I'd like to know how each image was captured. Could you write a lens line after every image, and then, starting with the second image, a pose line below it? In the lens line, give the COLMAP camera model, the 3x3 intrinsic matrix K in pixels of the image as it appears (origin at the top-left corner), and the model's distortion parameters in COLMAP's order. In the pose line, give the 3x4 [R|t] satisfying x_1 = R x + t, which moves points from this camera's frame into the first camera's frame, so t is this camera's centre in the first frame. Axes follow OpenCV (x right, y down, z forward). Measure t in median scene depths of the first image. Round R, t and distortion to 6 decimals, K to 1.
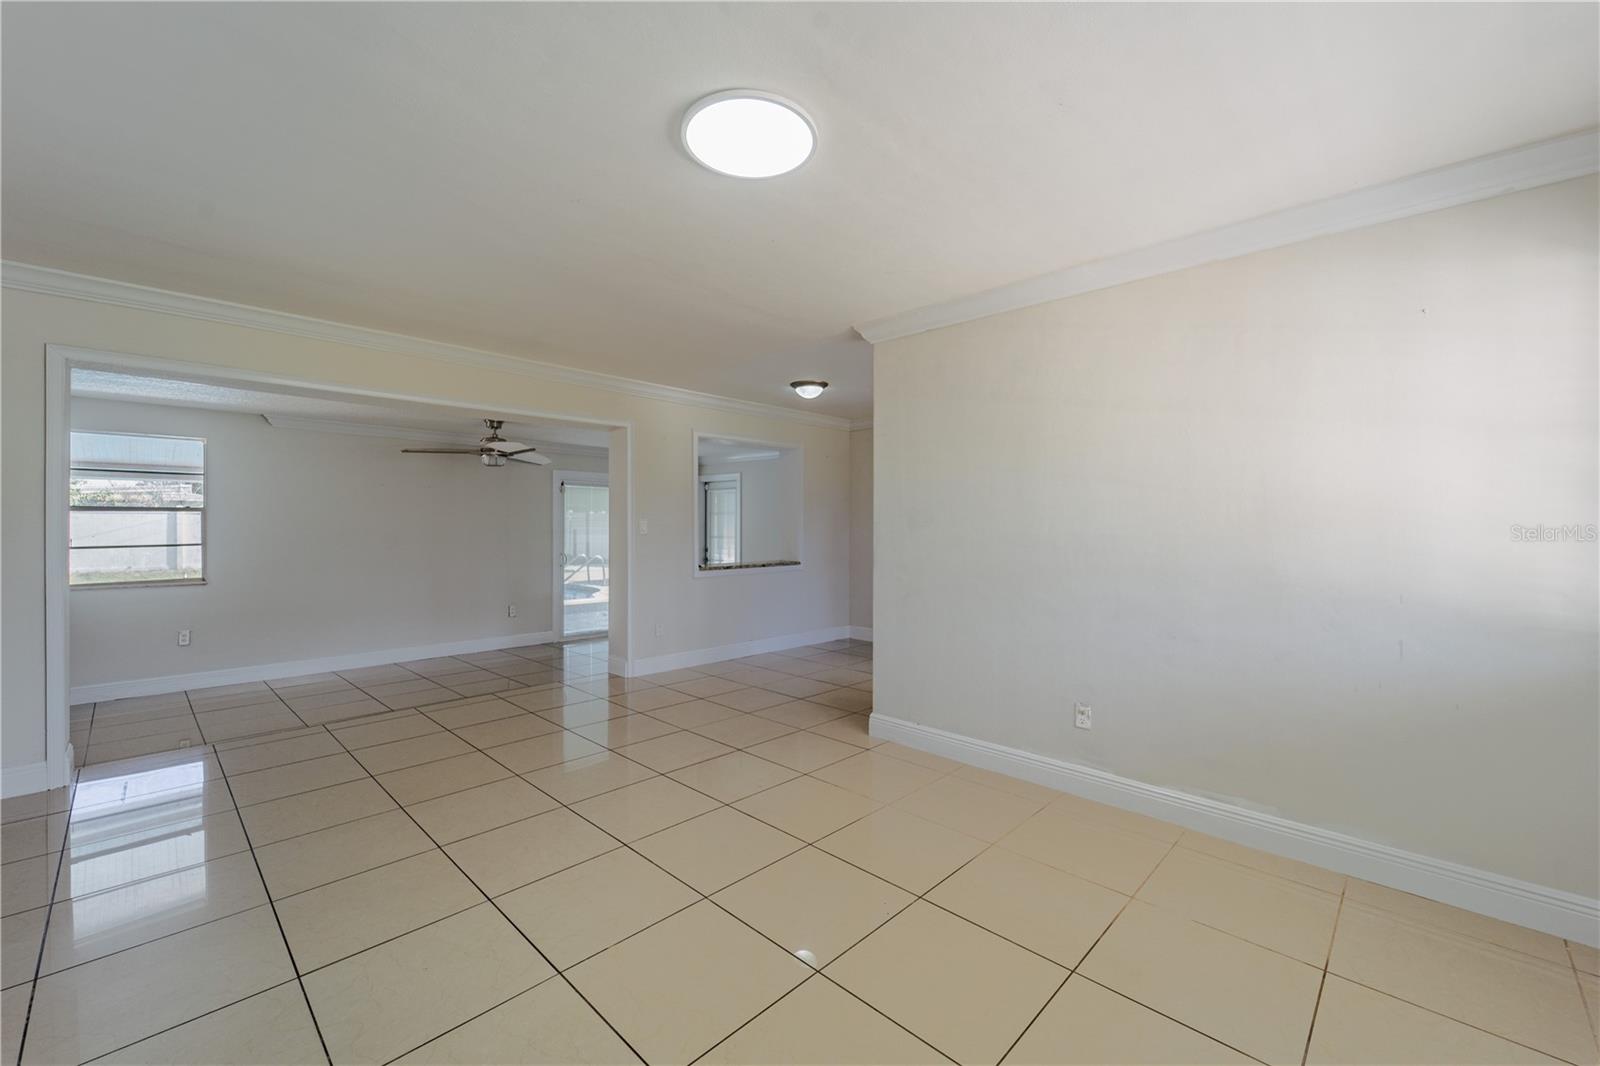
lens RADIAL K [[649.4, 0, 794.1], [0, 649.4, 526.4], [0, 0, 1]] dist [0.001429, 0.000005]
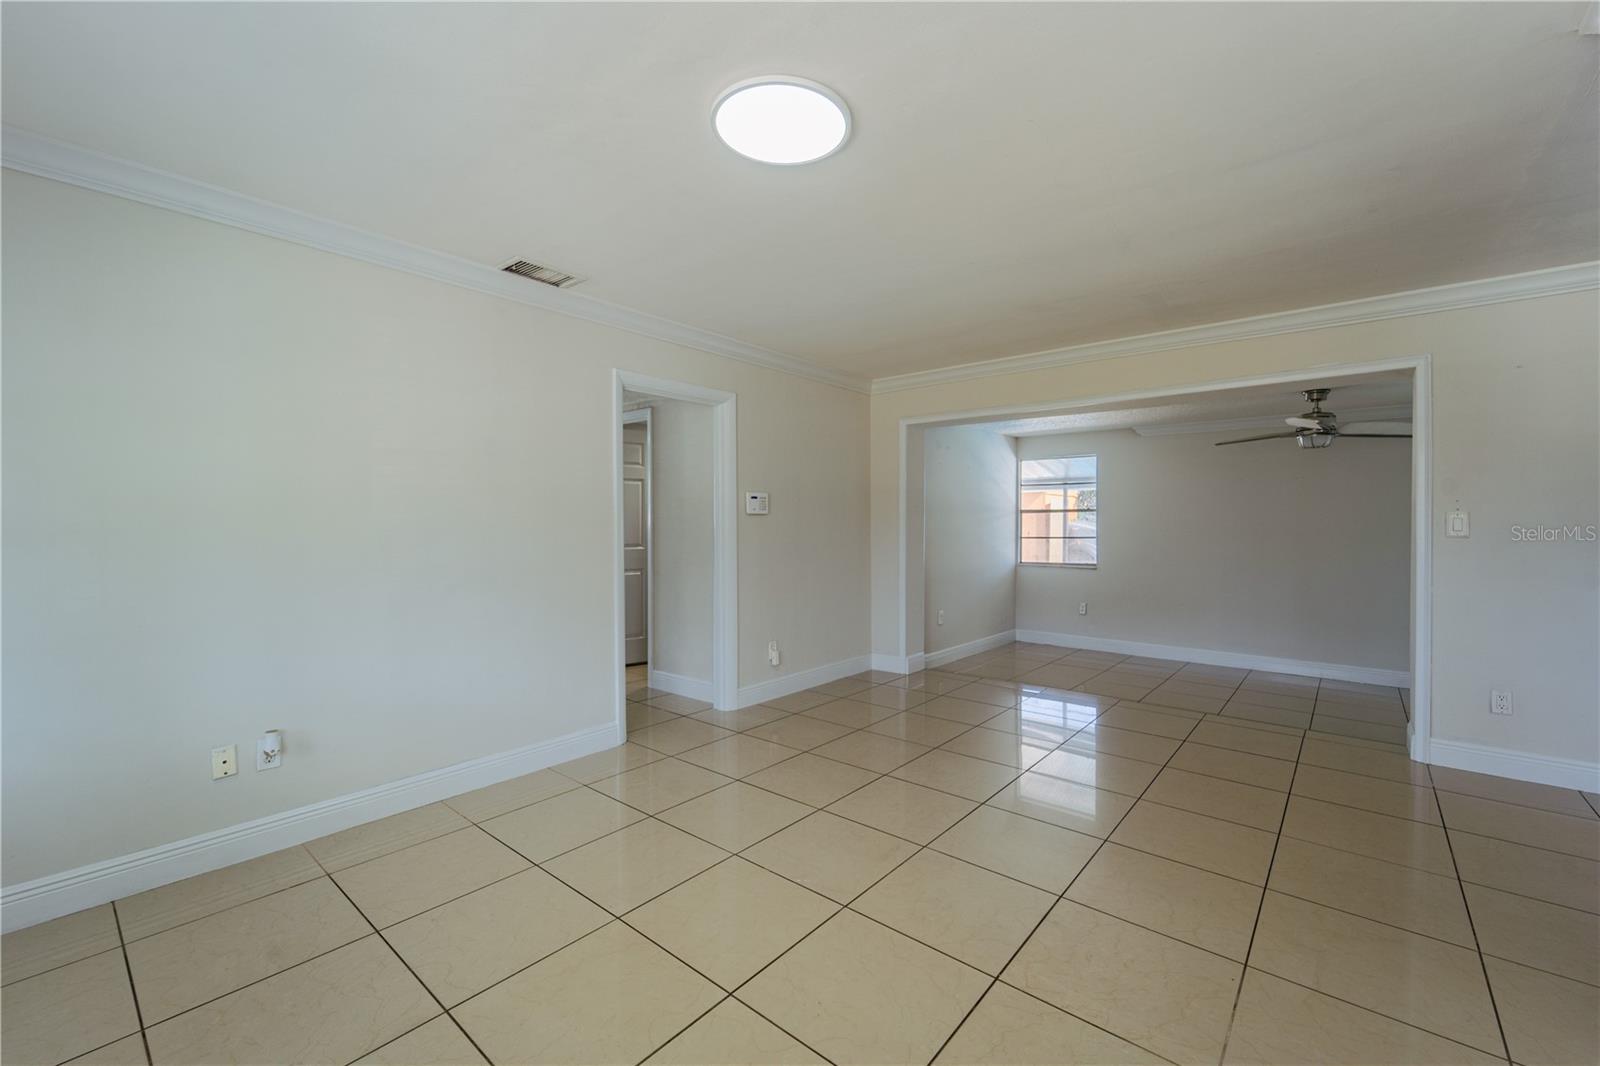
lens RADIAL K [[649.4, 0, 794.1], [0, 649.4, 526.4], [0, 0, 1]] dist [0.001429, 0.000005]
pose [[0.057360, 0.003910, -0.998346, 0.325727], [0.000451, 0.999992, 0.003942, 0.000517], [0.998353, -0.000676, 0.057358, 0.337446]]
